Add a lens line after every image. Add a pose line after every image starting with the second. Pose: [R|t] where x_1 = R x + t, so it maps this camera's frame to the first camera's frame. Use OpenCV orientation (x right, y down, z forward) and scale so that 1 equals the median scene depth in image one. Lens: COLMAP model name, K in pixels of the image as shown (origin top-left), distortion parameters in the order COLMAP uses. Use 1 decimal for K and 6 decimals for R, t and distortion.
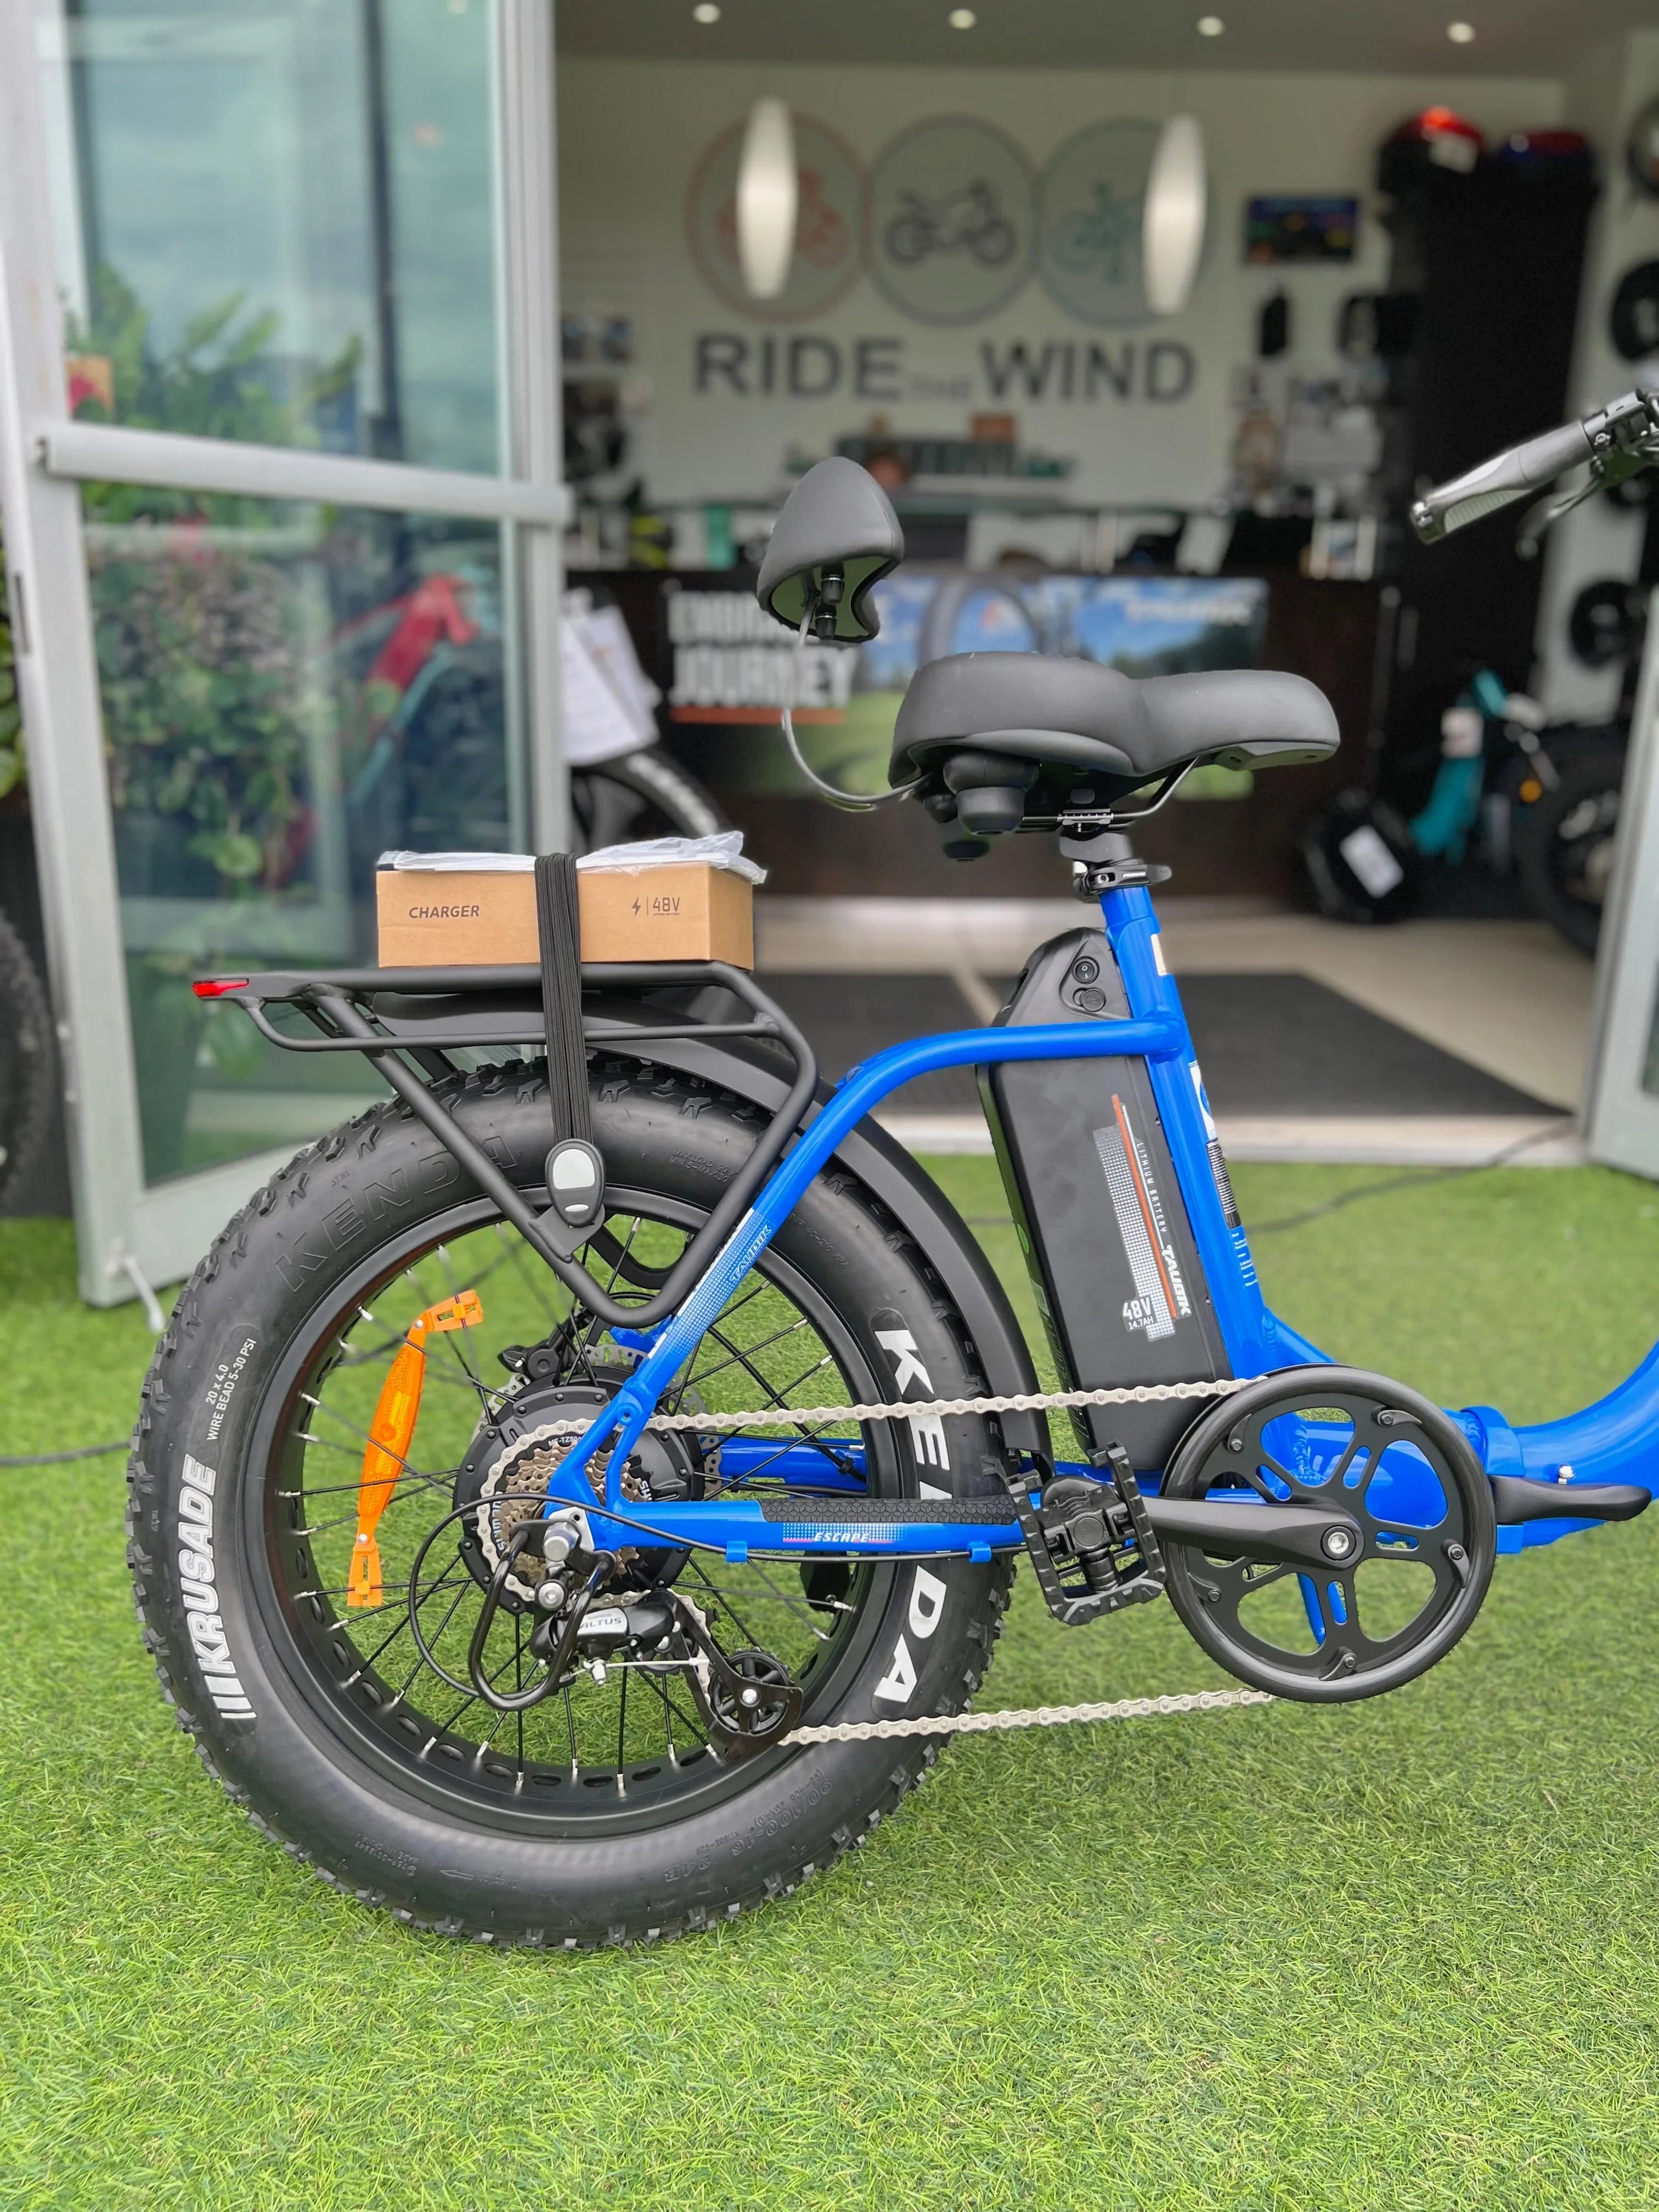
lens RADIAL K [[1699.7, 0, 817.8], [0, 1699.7, 1086.8], [0, 0, 1]] dist [0.031773, -0.046486]
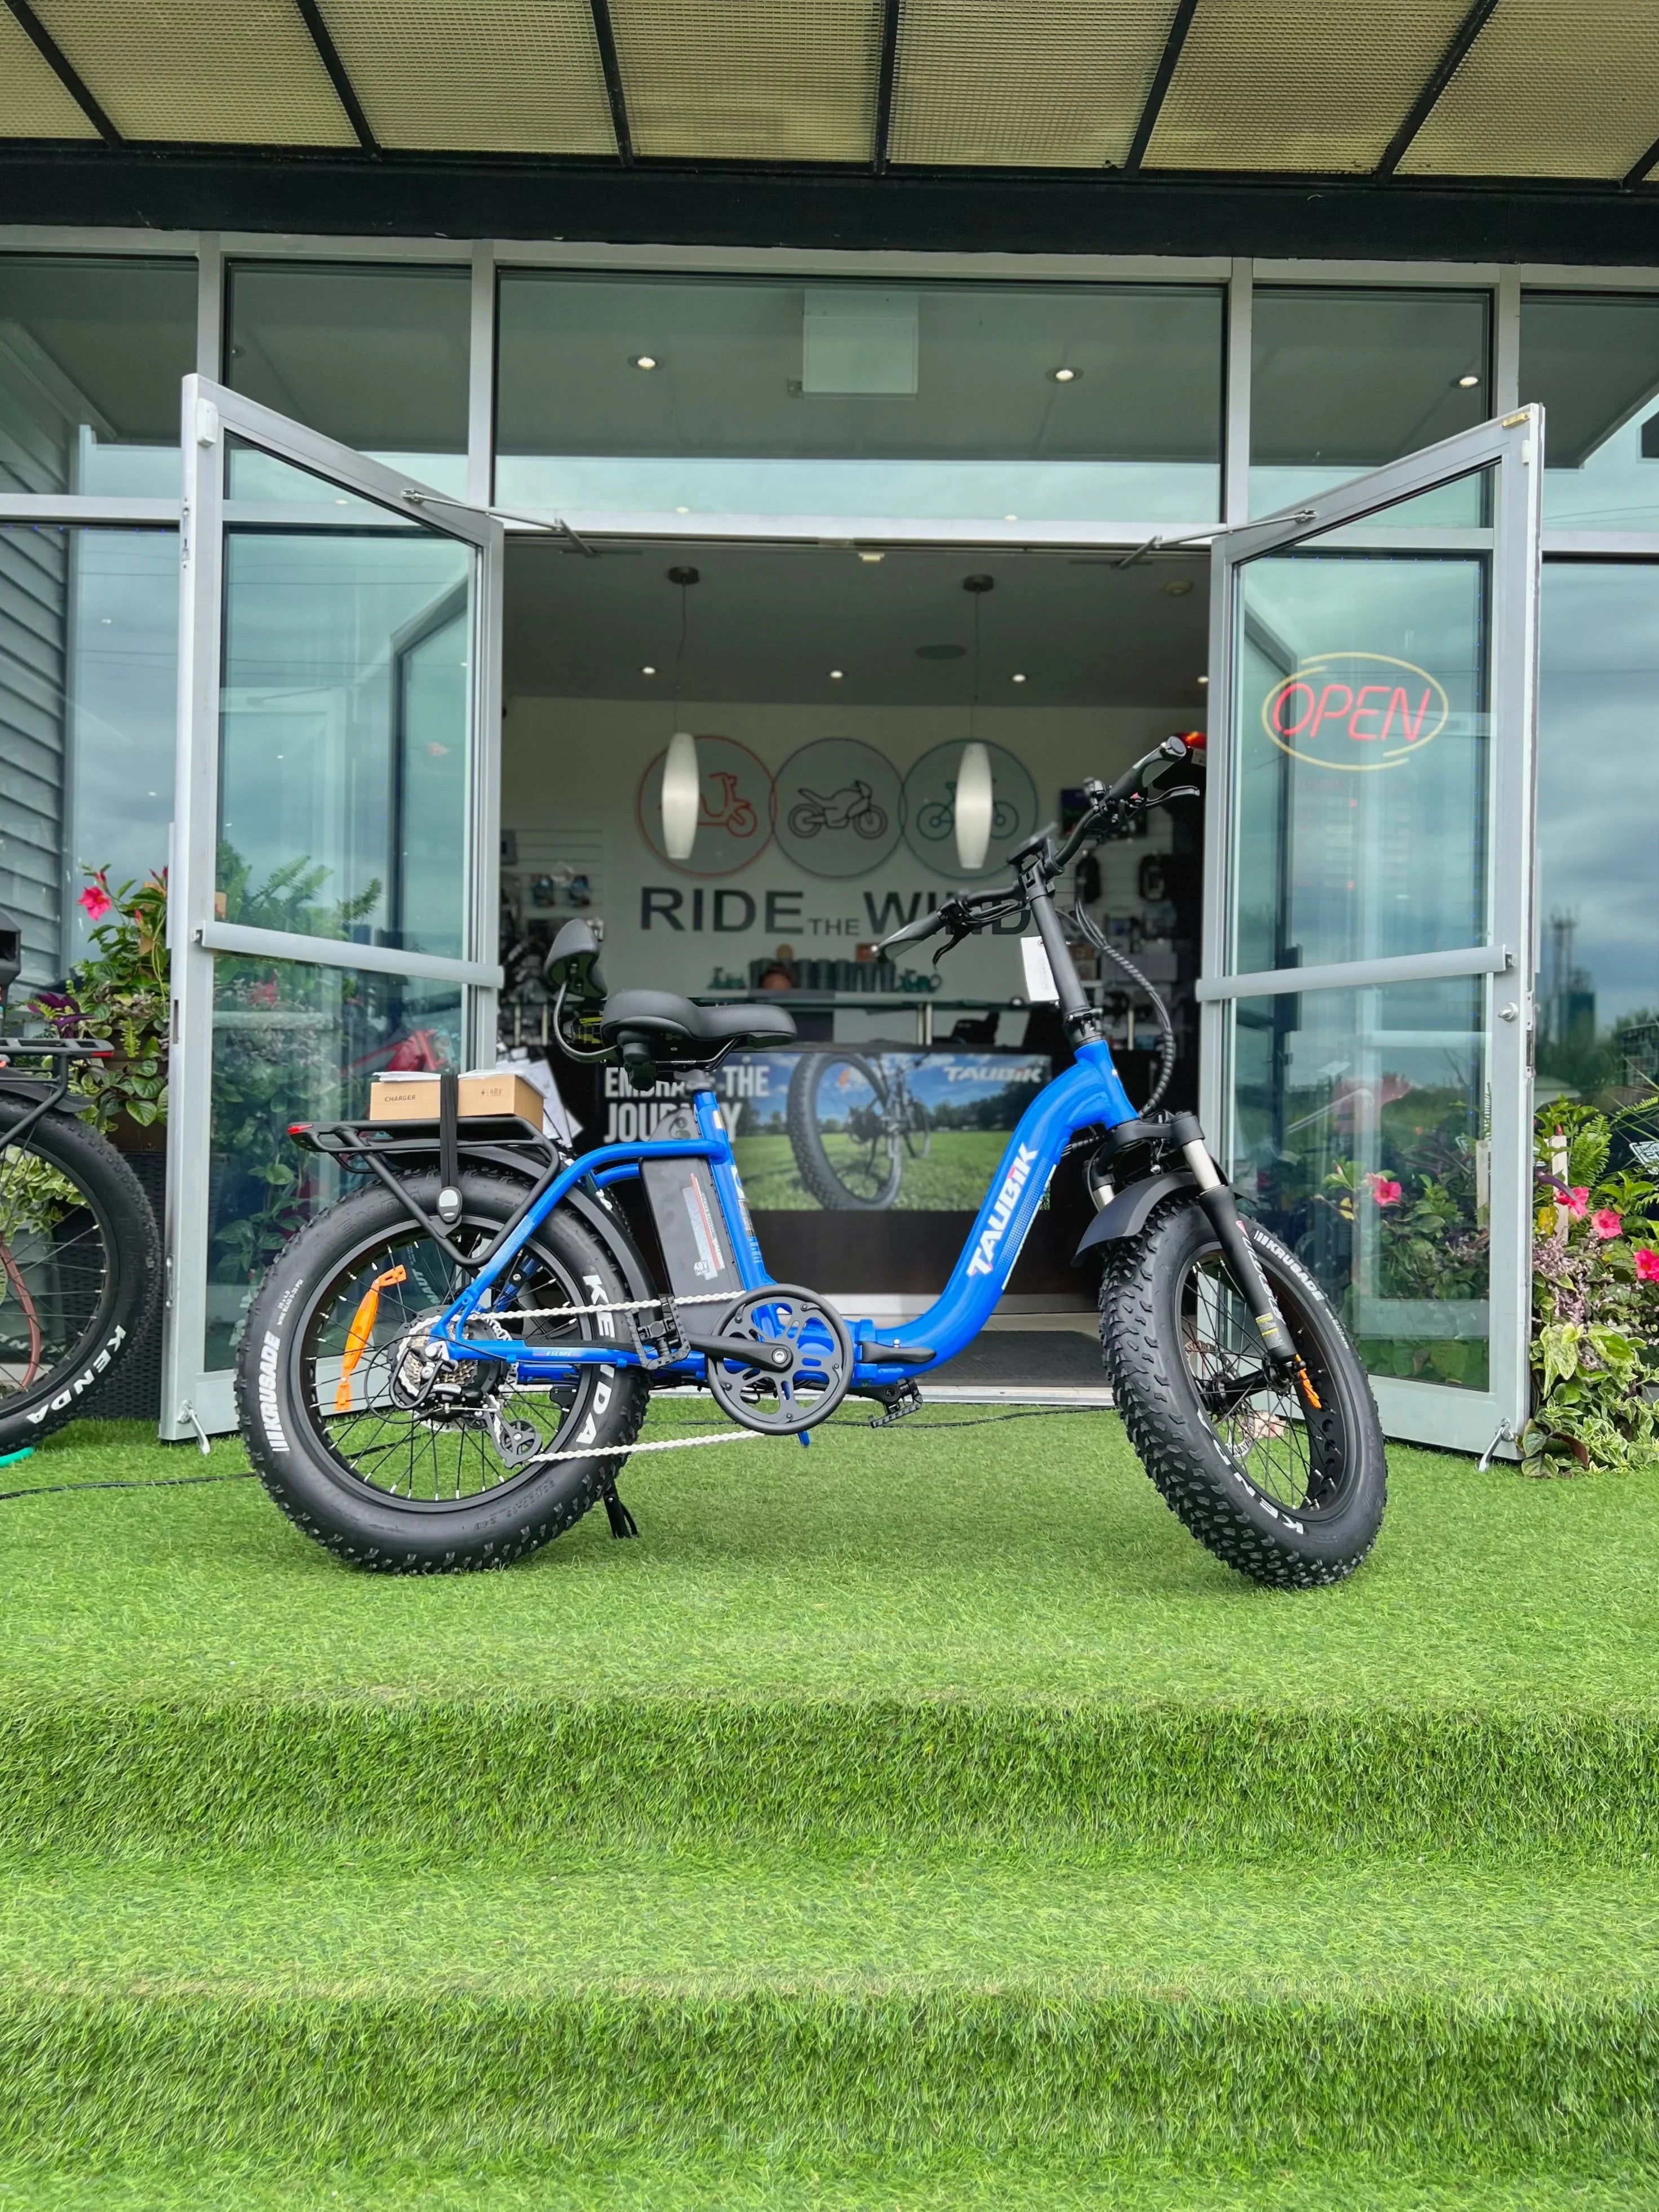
lens RADIAL K [[1699.8, 0, 839.9], [0, 1699.8, 1087.5], [0, 0, 1]] dist [0.031773, -0.046486]
pose [[0.999707, -0.008252, 0.022735, 0.306432], [0.014641, 0.954677, -0.297282, 0.547349], [-0.019251, 0.297528, 0.954519, -1.148969]]
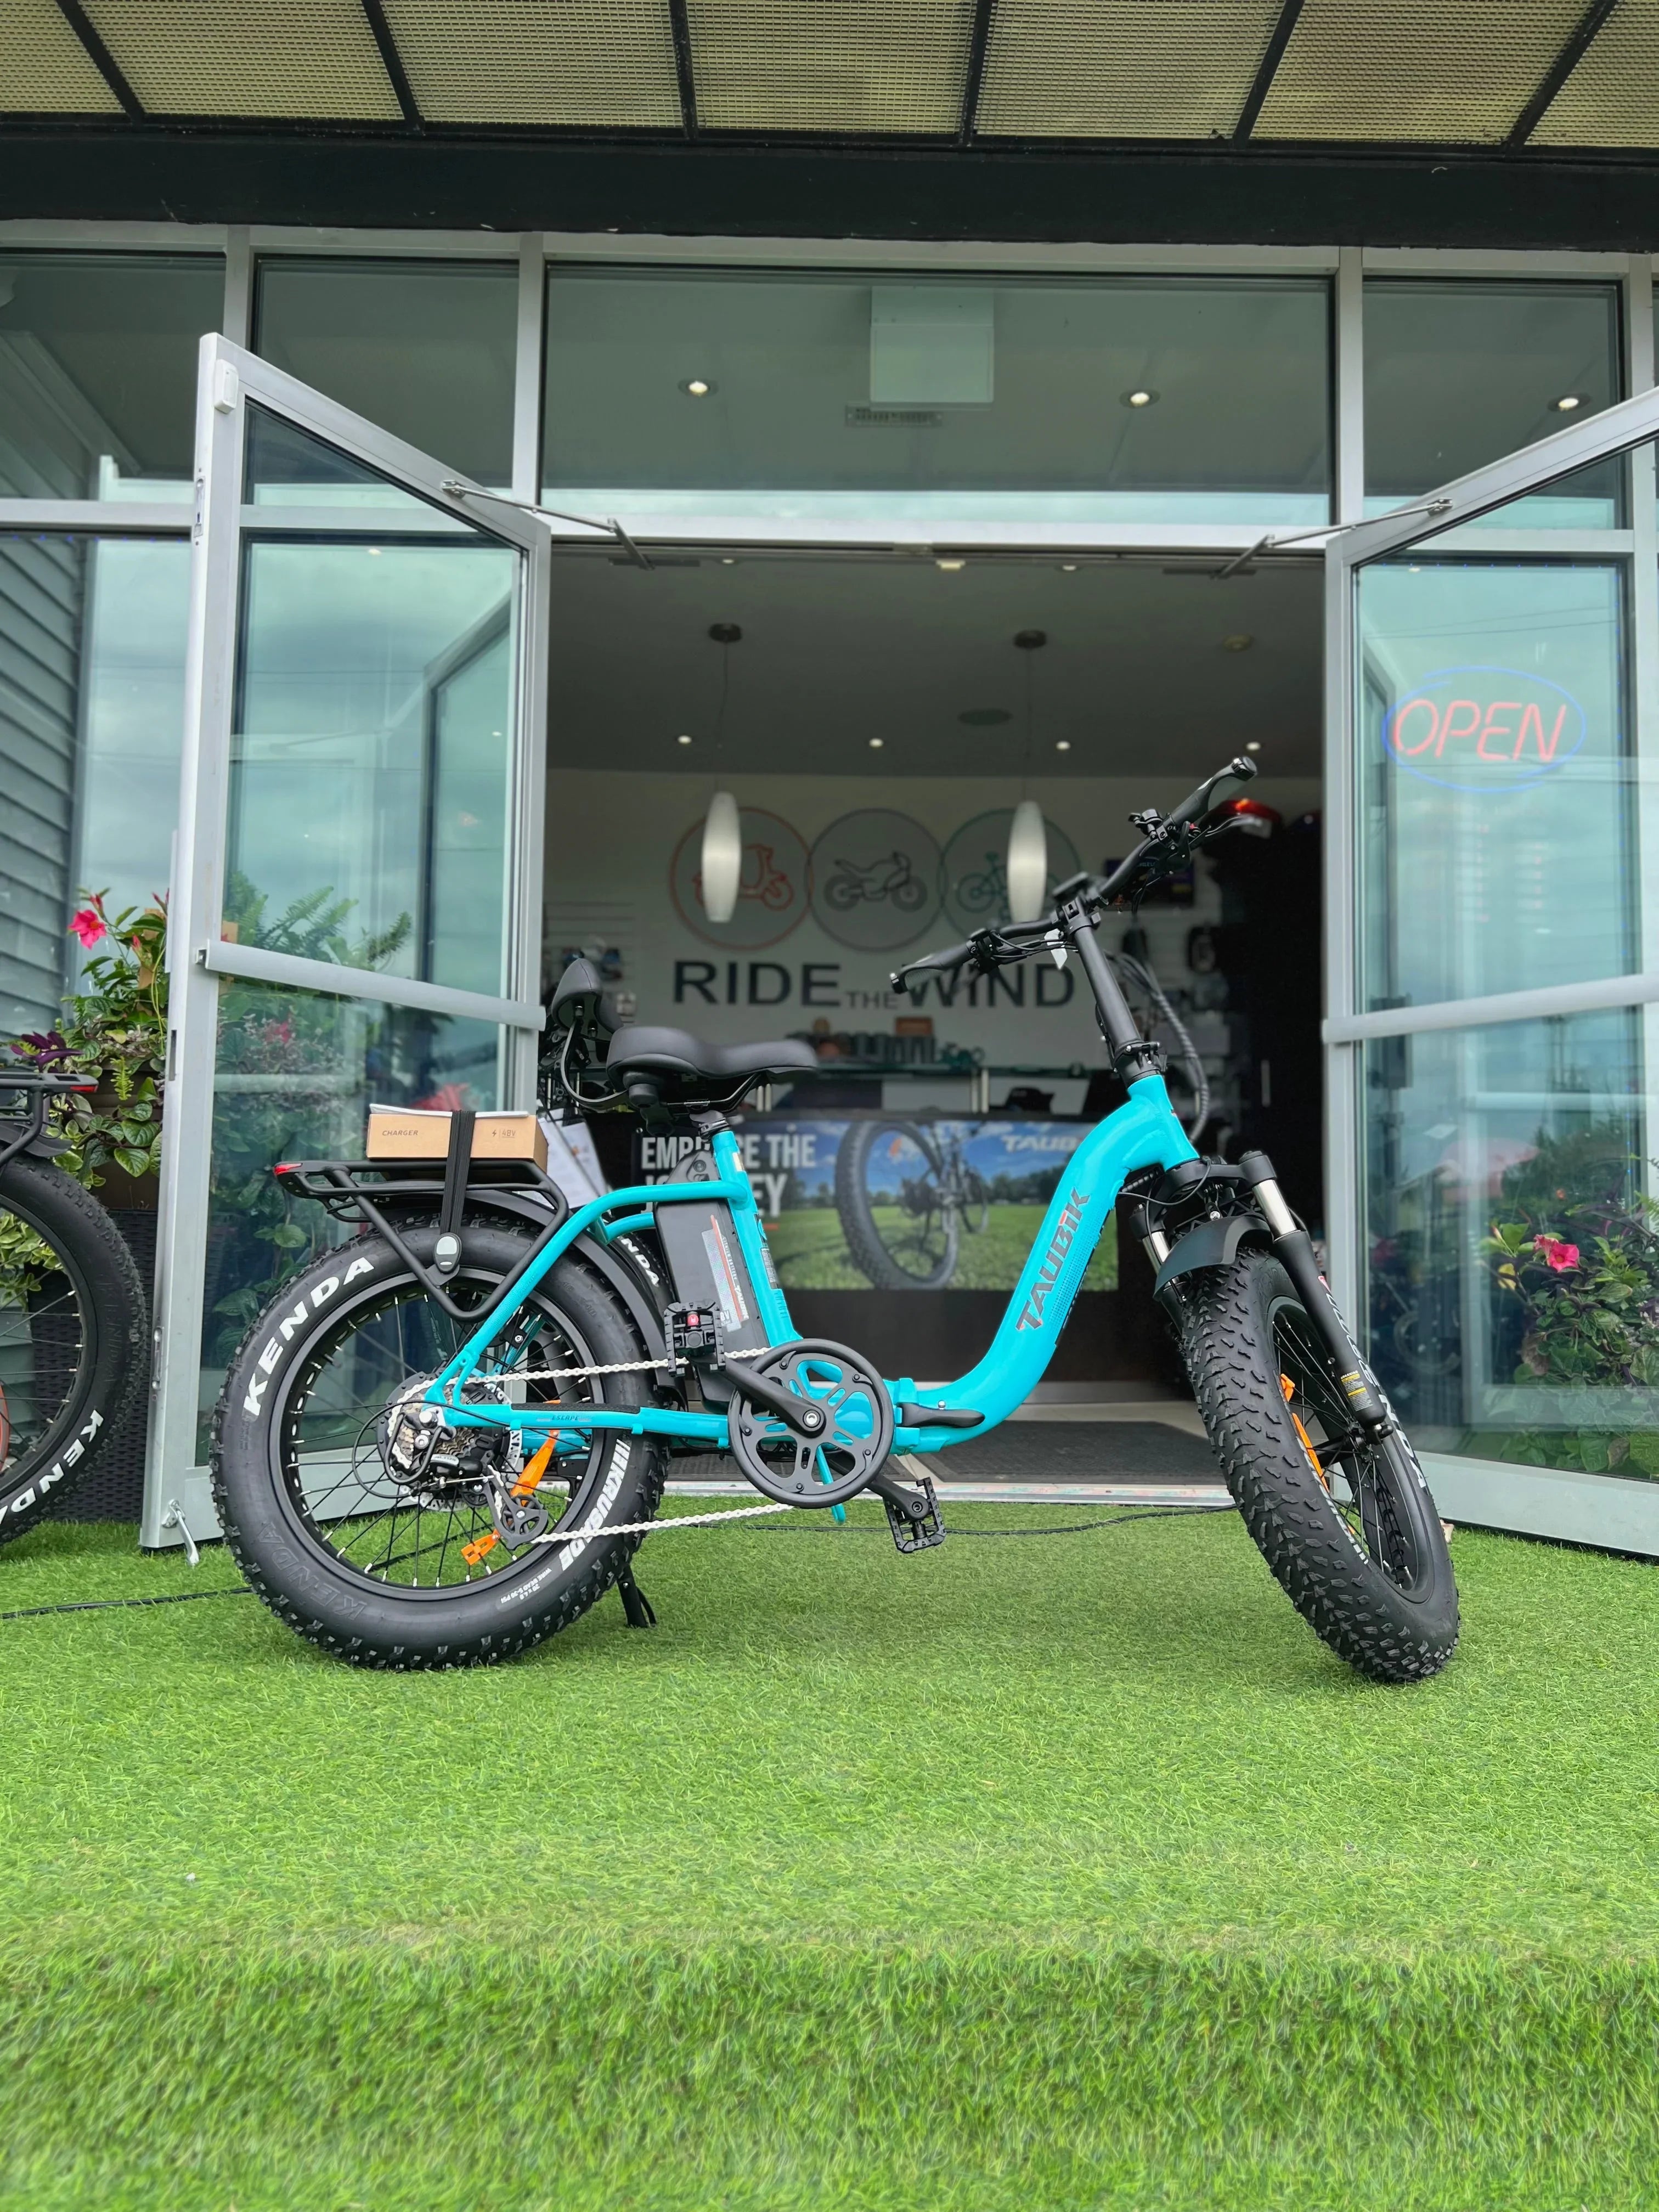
lens RADIAL K [[1699.7, 0, 858.4], [0, 1699.7, 1061.0], [0, 0, 1]] dist [0.031773, -0.046486]
pose [[0.999741, -0.007181, 0.021581, 0.233819], [0.014486, 0.932546, -0.360760, 0.508378], [-0.017535, 0.360979, 0.932409, -0.877086]]
